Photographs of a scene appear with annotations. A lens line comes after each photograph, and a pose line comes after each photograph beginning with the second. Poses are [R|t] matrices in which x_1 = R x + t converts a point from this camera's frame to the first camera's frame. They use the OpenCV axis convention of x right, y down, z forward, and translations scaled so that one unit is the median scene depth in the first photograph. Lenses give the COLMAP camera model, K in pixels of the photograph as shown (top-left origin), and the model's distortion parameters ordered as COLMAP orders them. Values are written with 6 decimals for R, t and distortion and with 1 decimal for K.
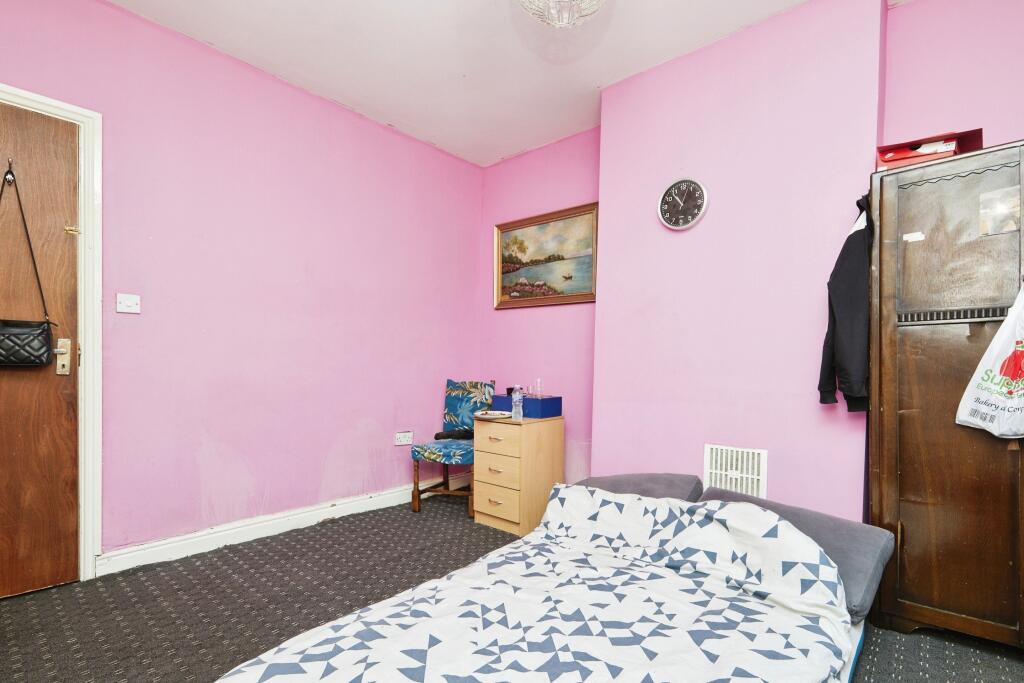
lens RADIAL K [[476.7, 0, 527.4], [0, 476.7, 363.1], [0, 0, 1]] dist [0.000541, 0.000036]
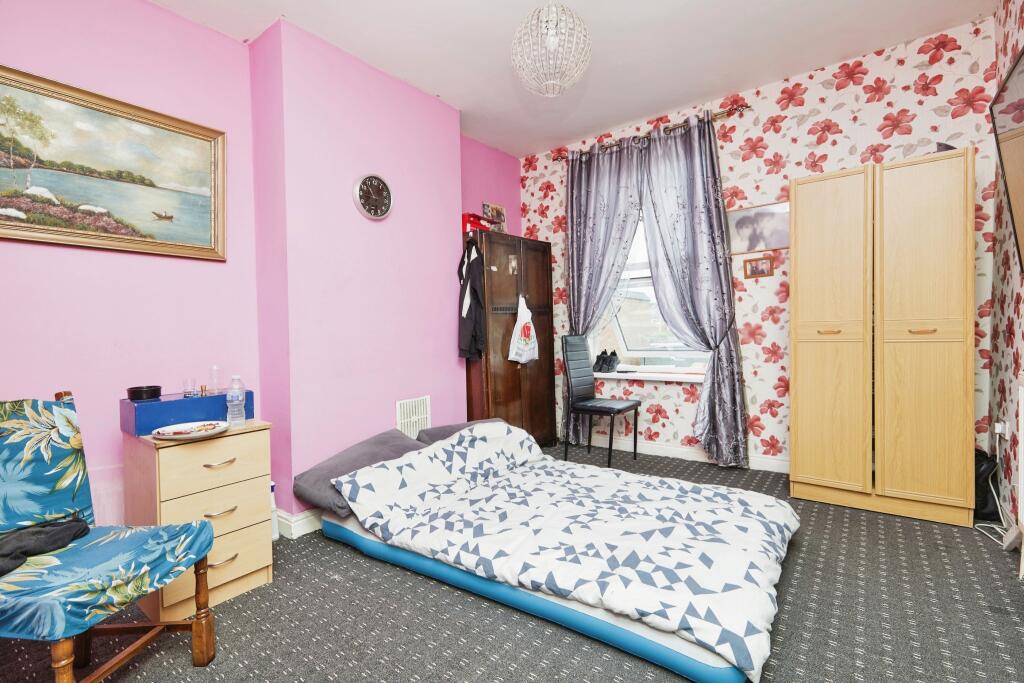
lens RADIAL K [[462.7, 0, 514.2], [0, 462.7, 334.2], [0, 0, 1]] dist [-0.000400, 0.000196]
pose [[-0.045386, -0.019525, 0.998779, -0.936643], [0.020324, 0.999584, 0.020464, -0.024666], [-0.998763, 0.021228, -0.044971, 0.842691]]
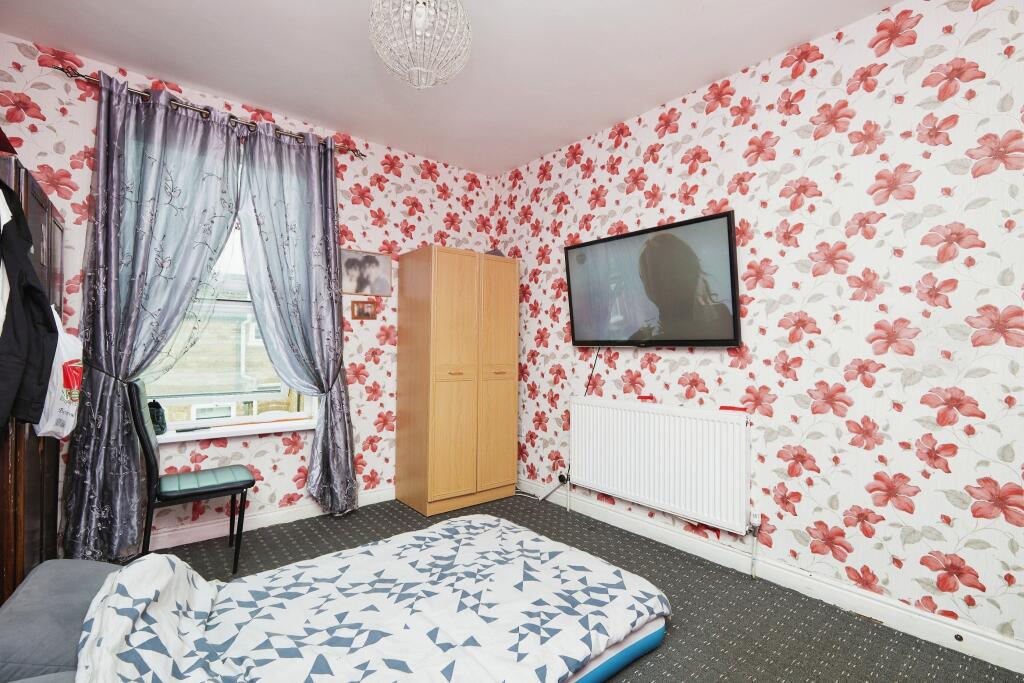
lens RADIAL K [[469.4, 0, 512.0], [0, 469.4, 341.5], [0, 0, 1]] dist [0.001357, 0.000117]
pose [[-0.981444, -0.013928, 0.191244, -0.261064], [-0.018313, 0.999608, -0.021183, -0.063757], [-0.190874, -0.024293, -0.981314, 1.444582]]
